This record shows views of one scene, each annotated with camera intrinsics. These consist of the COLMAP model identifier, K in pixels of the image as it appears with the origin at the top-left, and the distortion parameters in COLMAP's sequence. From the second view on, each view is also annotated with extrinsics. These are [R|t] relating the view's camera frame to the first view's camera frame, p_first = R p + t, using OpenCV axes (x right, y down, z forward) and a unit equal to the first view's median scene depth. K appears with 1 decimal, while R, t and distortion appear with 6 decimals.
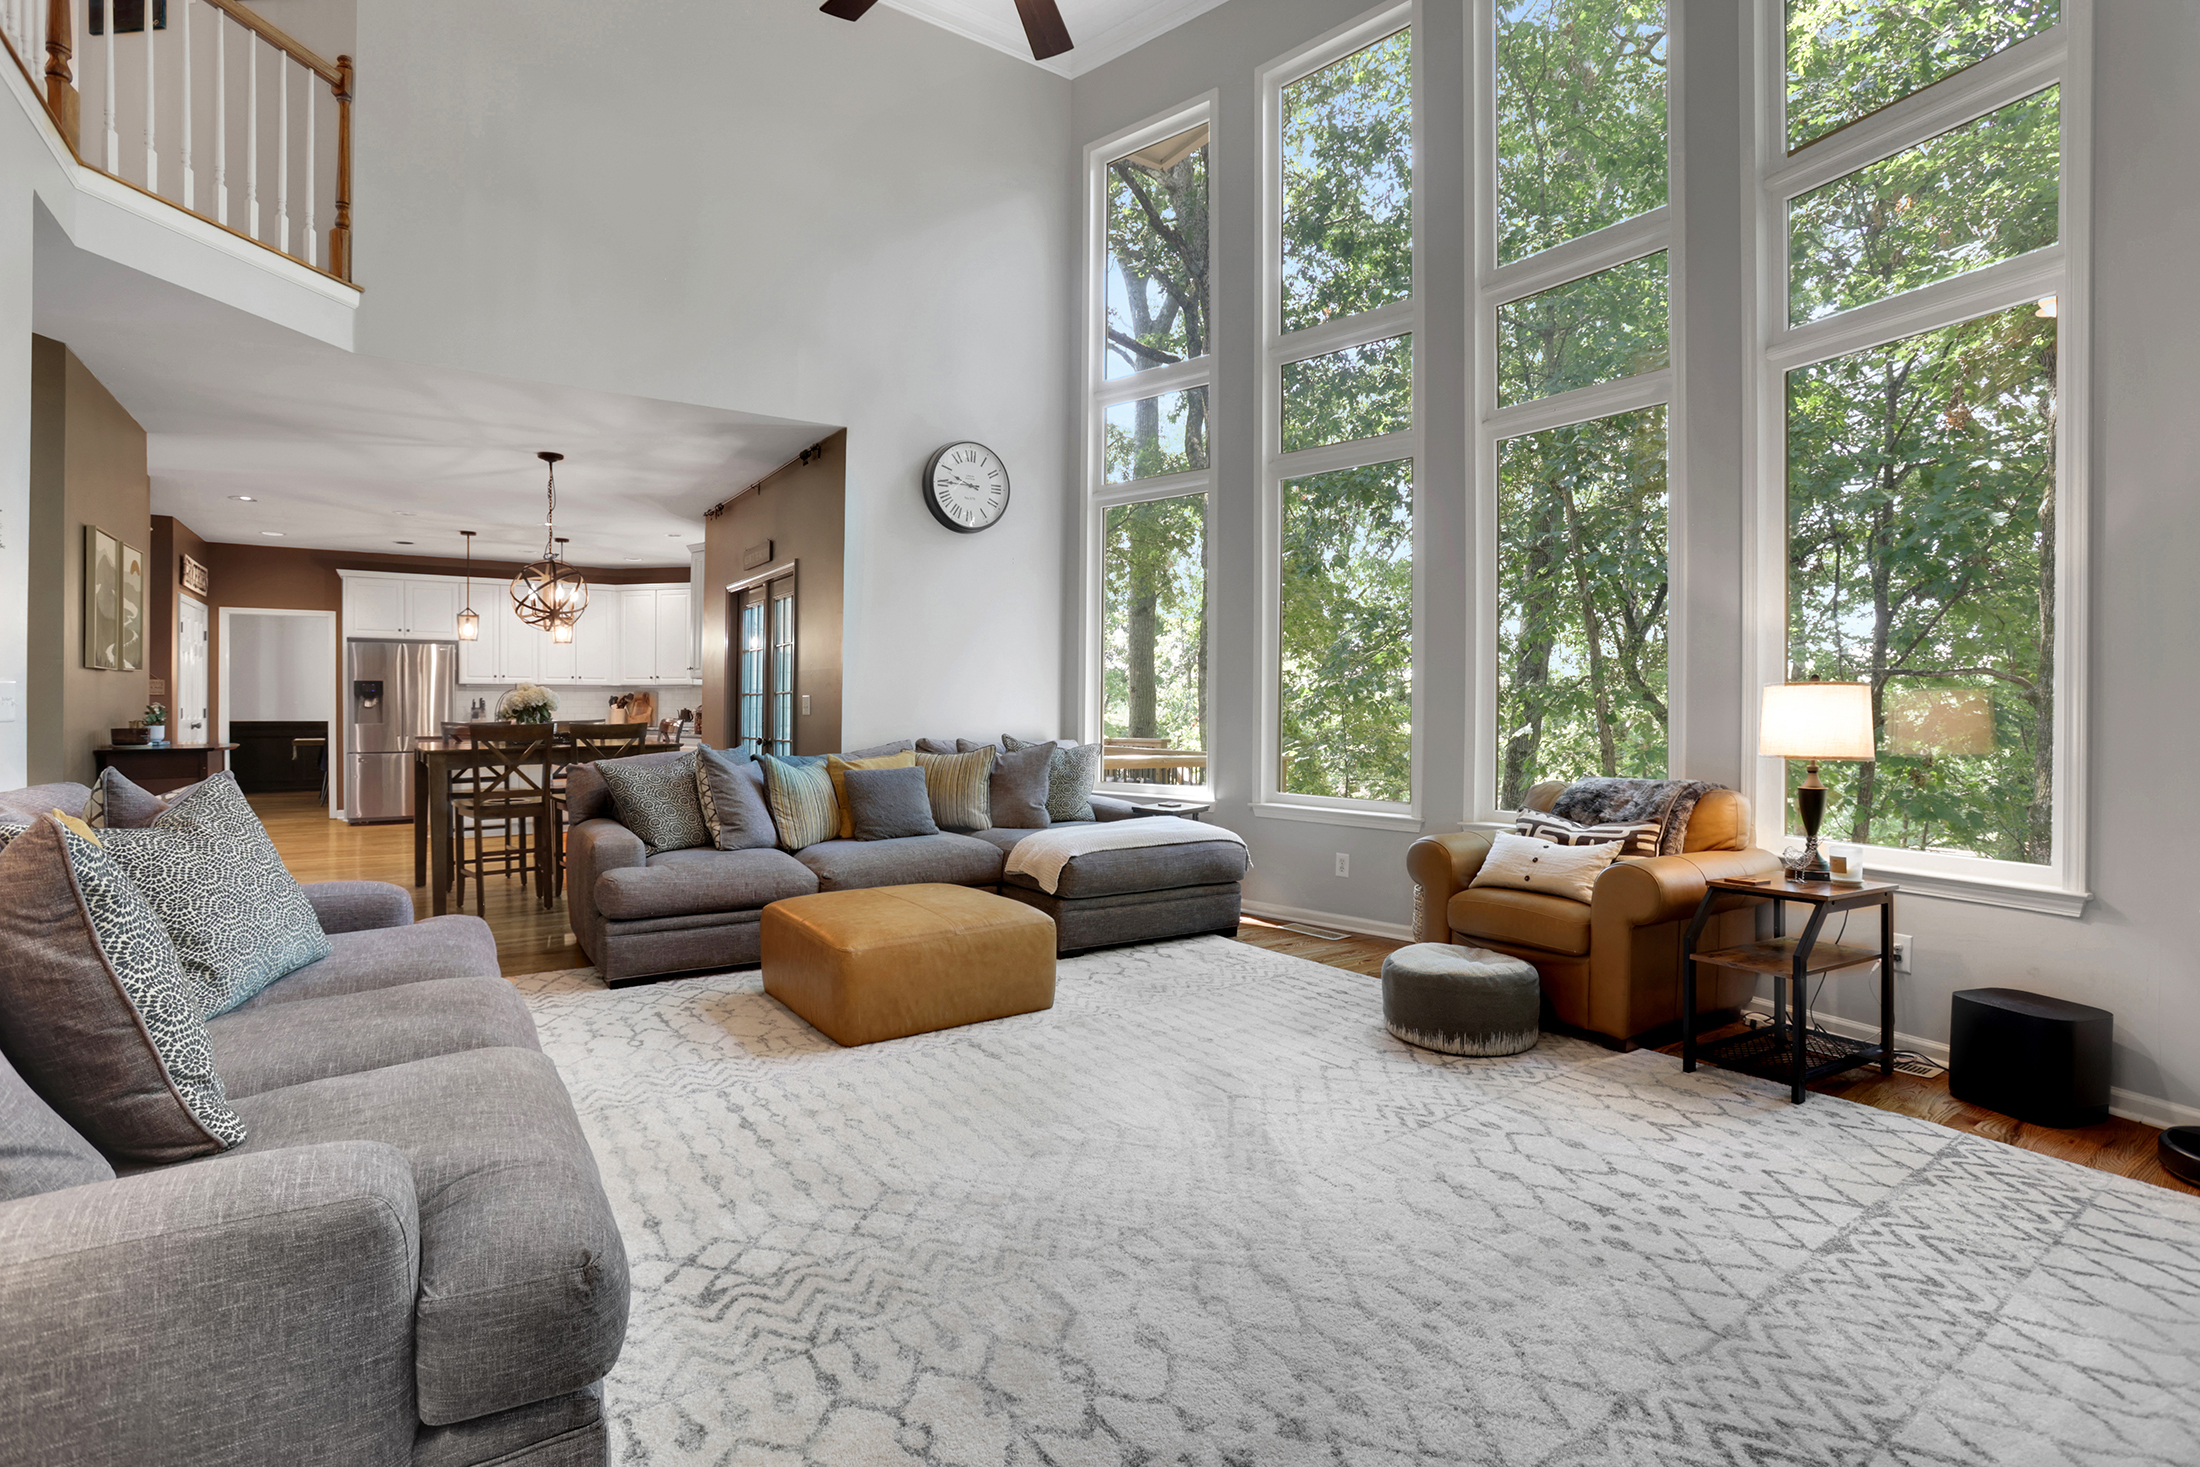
lens RADIAL K [[1018.1, 0, 1078.9], [0, 1018.1, 730.0], [0, 0, 1]] dist [-0.058338, 0.013978]
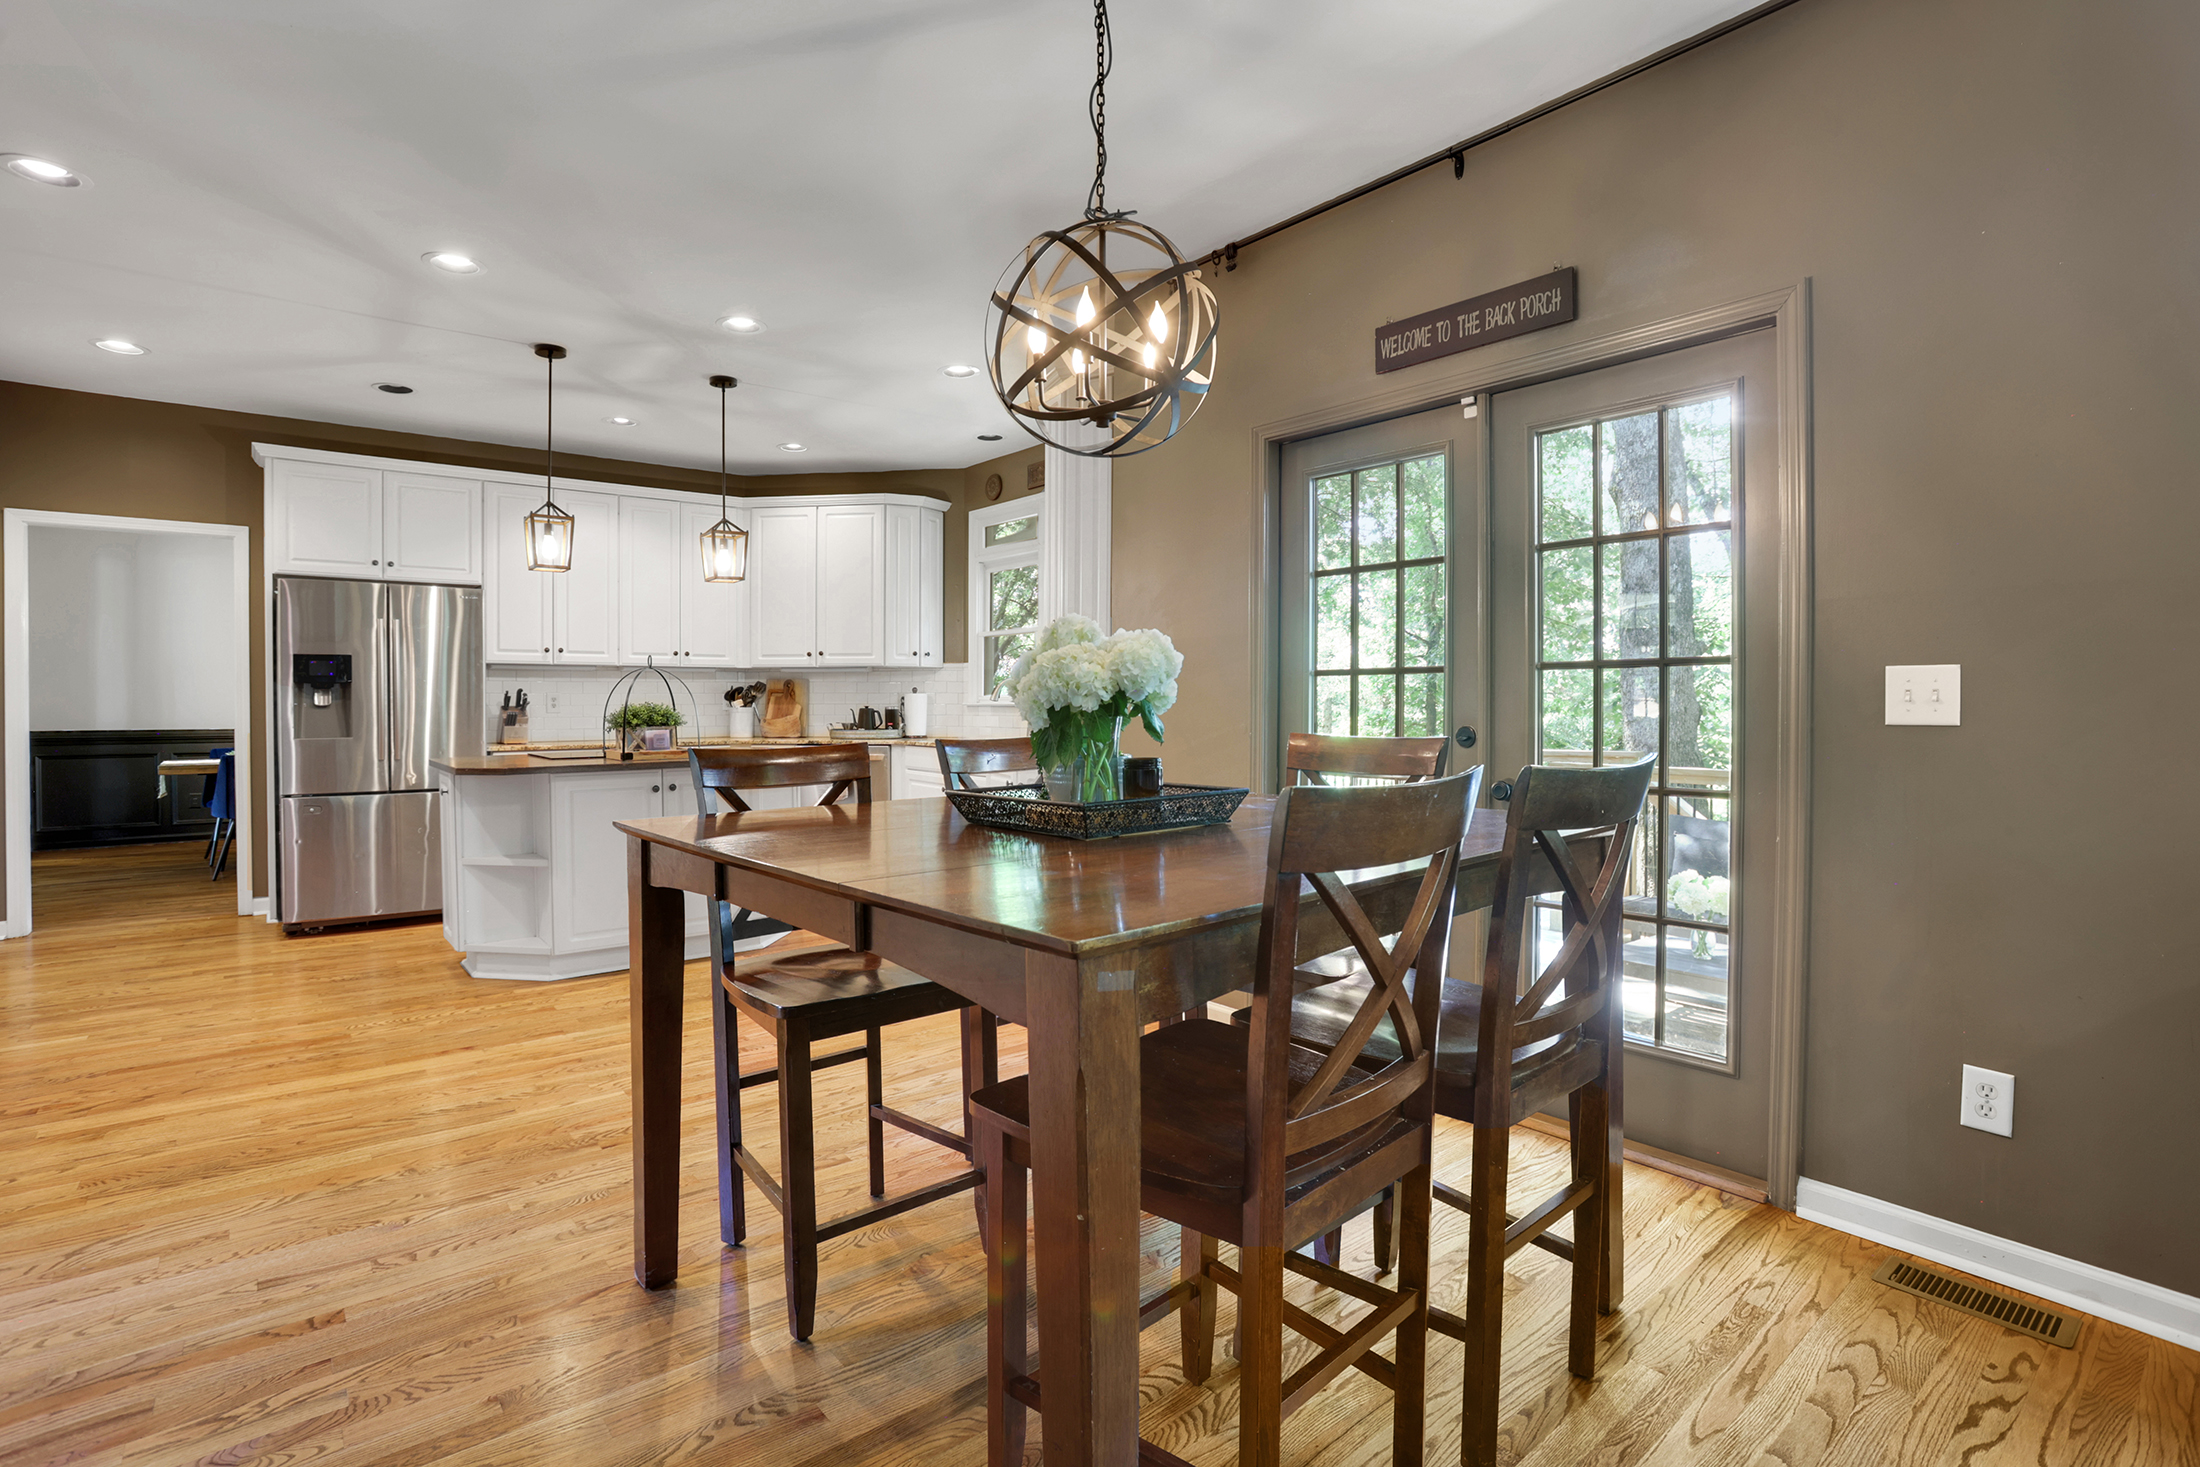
lens RADIAL K [[1018.1, 0, 1079.0], [0, 1018.1, 722.6], [0, 0, 1]] dist [-0.058338, 0.013978]
pose [[0.995924, -0.001894, 0.090173, -0.738635], [0.002310, 0.999987, -0.004516, -0.019584], [-0.090163, 0.004706, 0.995916, 0.901727]]
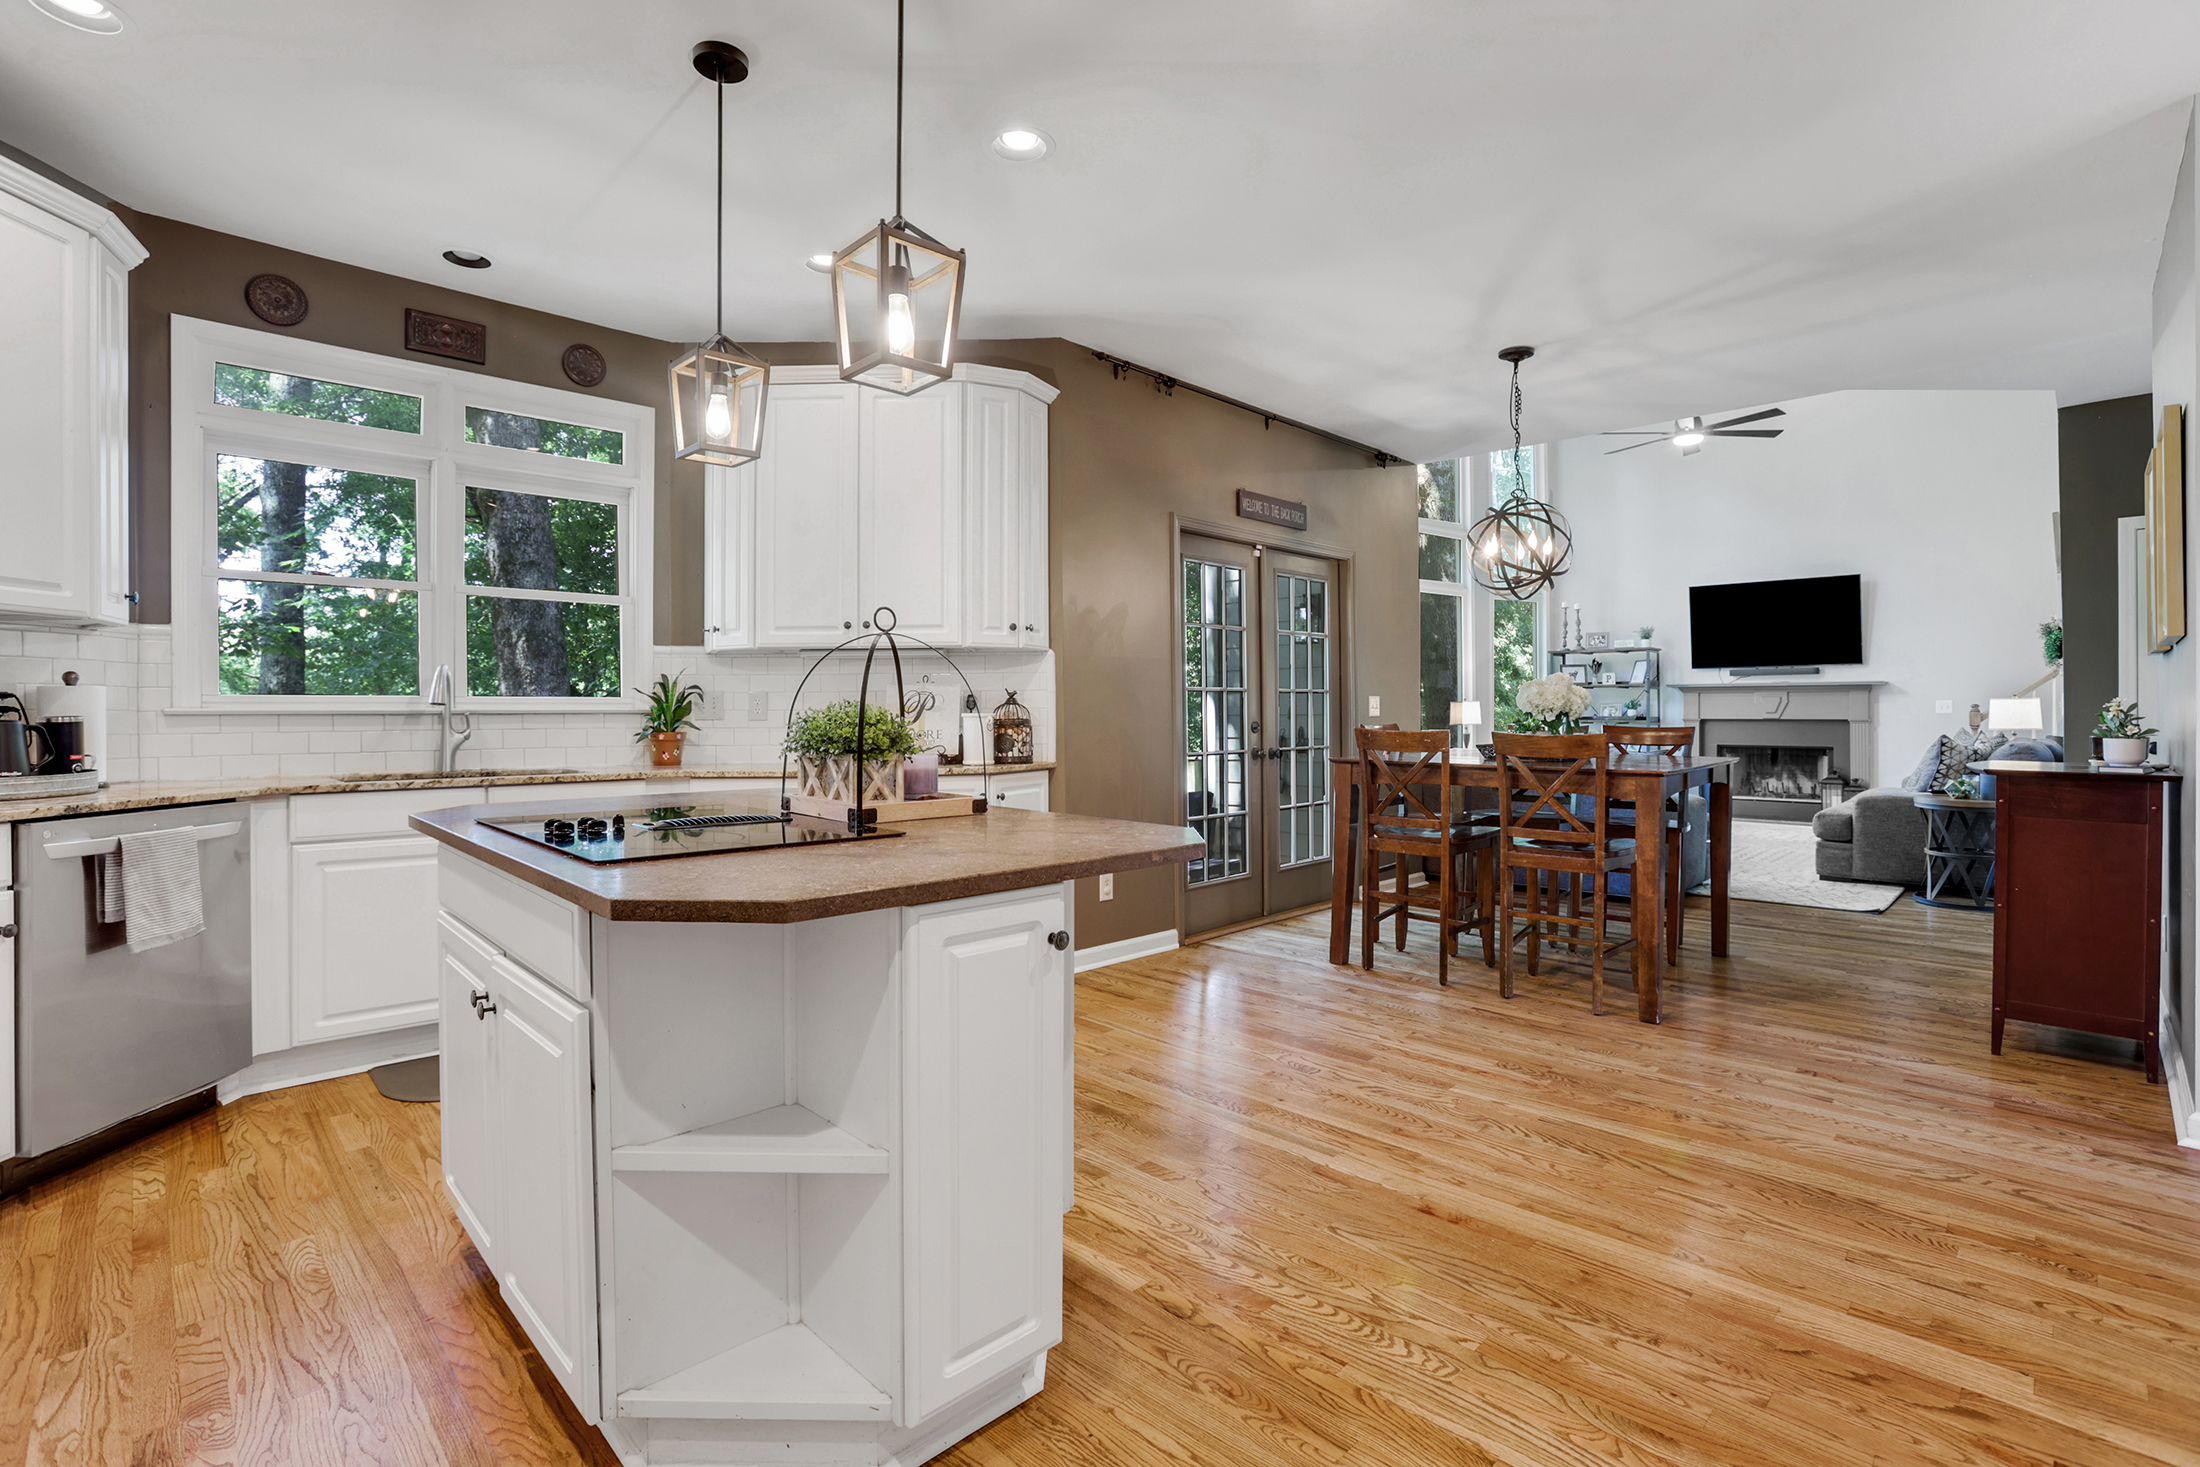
lens RADIAL K [[1018.1, 0, 1097.7], [0, 1018.1, 724.8], [0, 0, 1]] dist [-0.058338, 0.013978]
pose [[-0.181807, -0.012352, 0.983257, -1.538391], [0.024031, 0.999567, 0.017001, -0.039001], [-0.983041, 0.026720, -0.181431, 1.867076]]
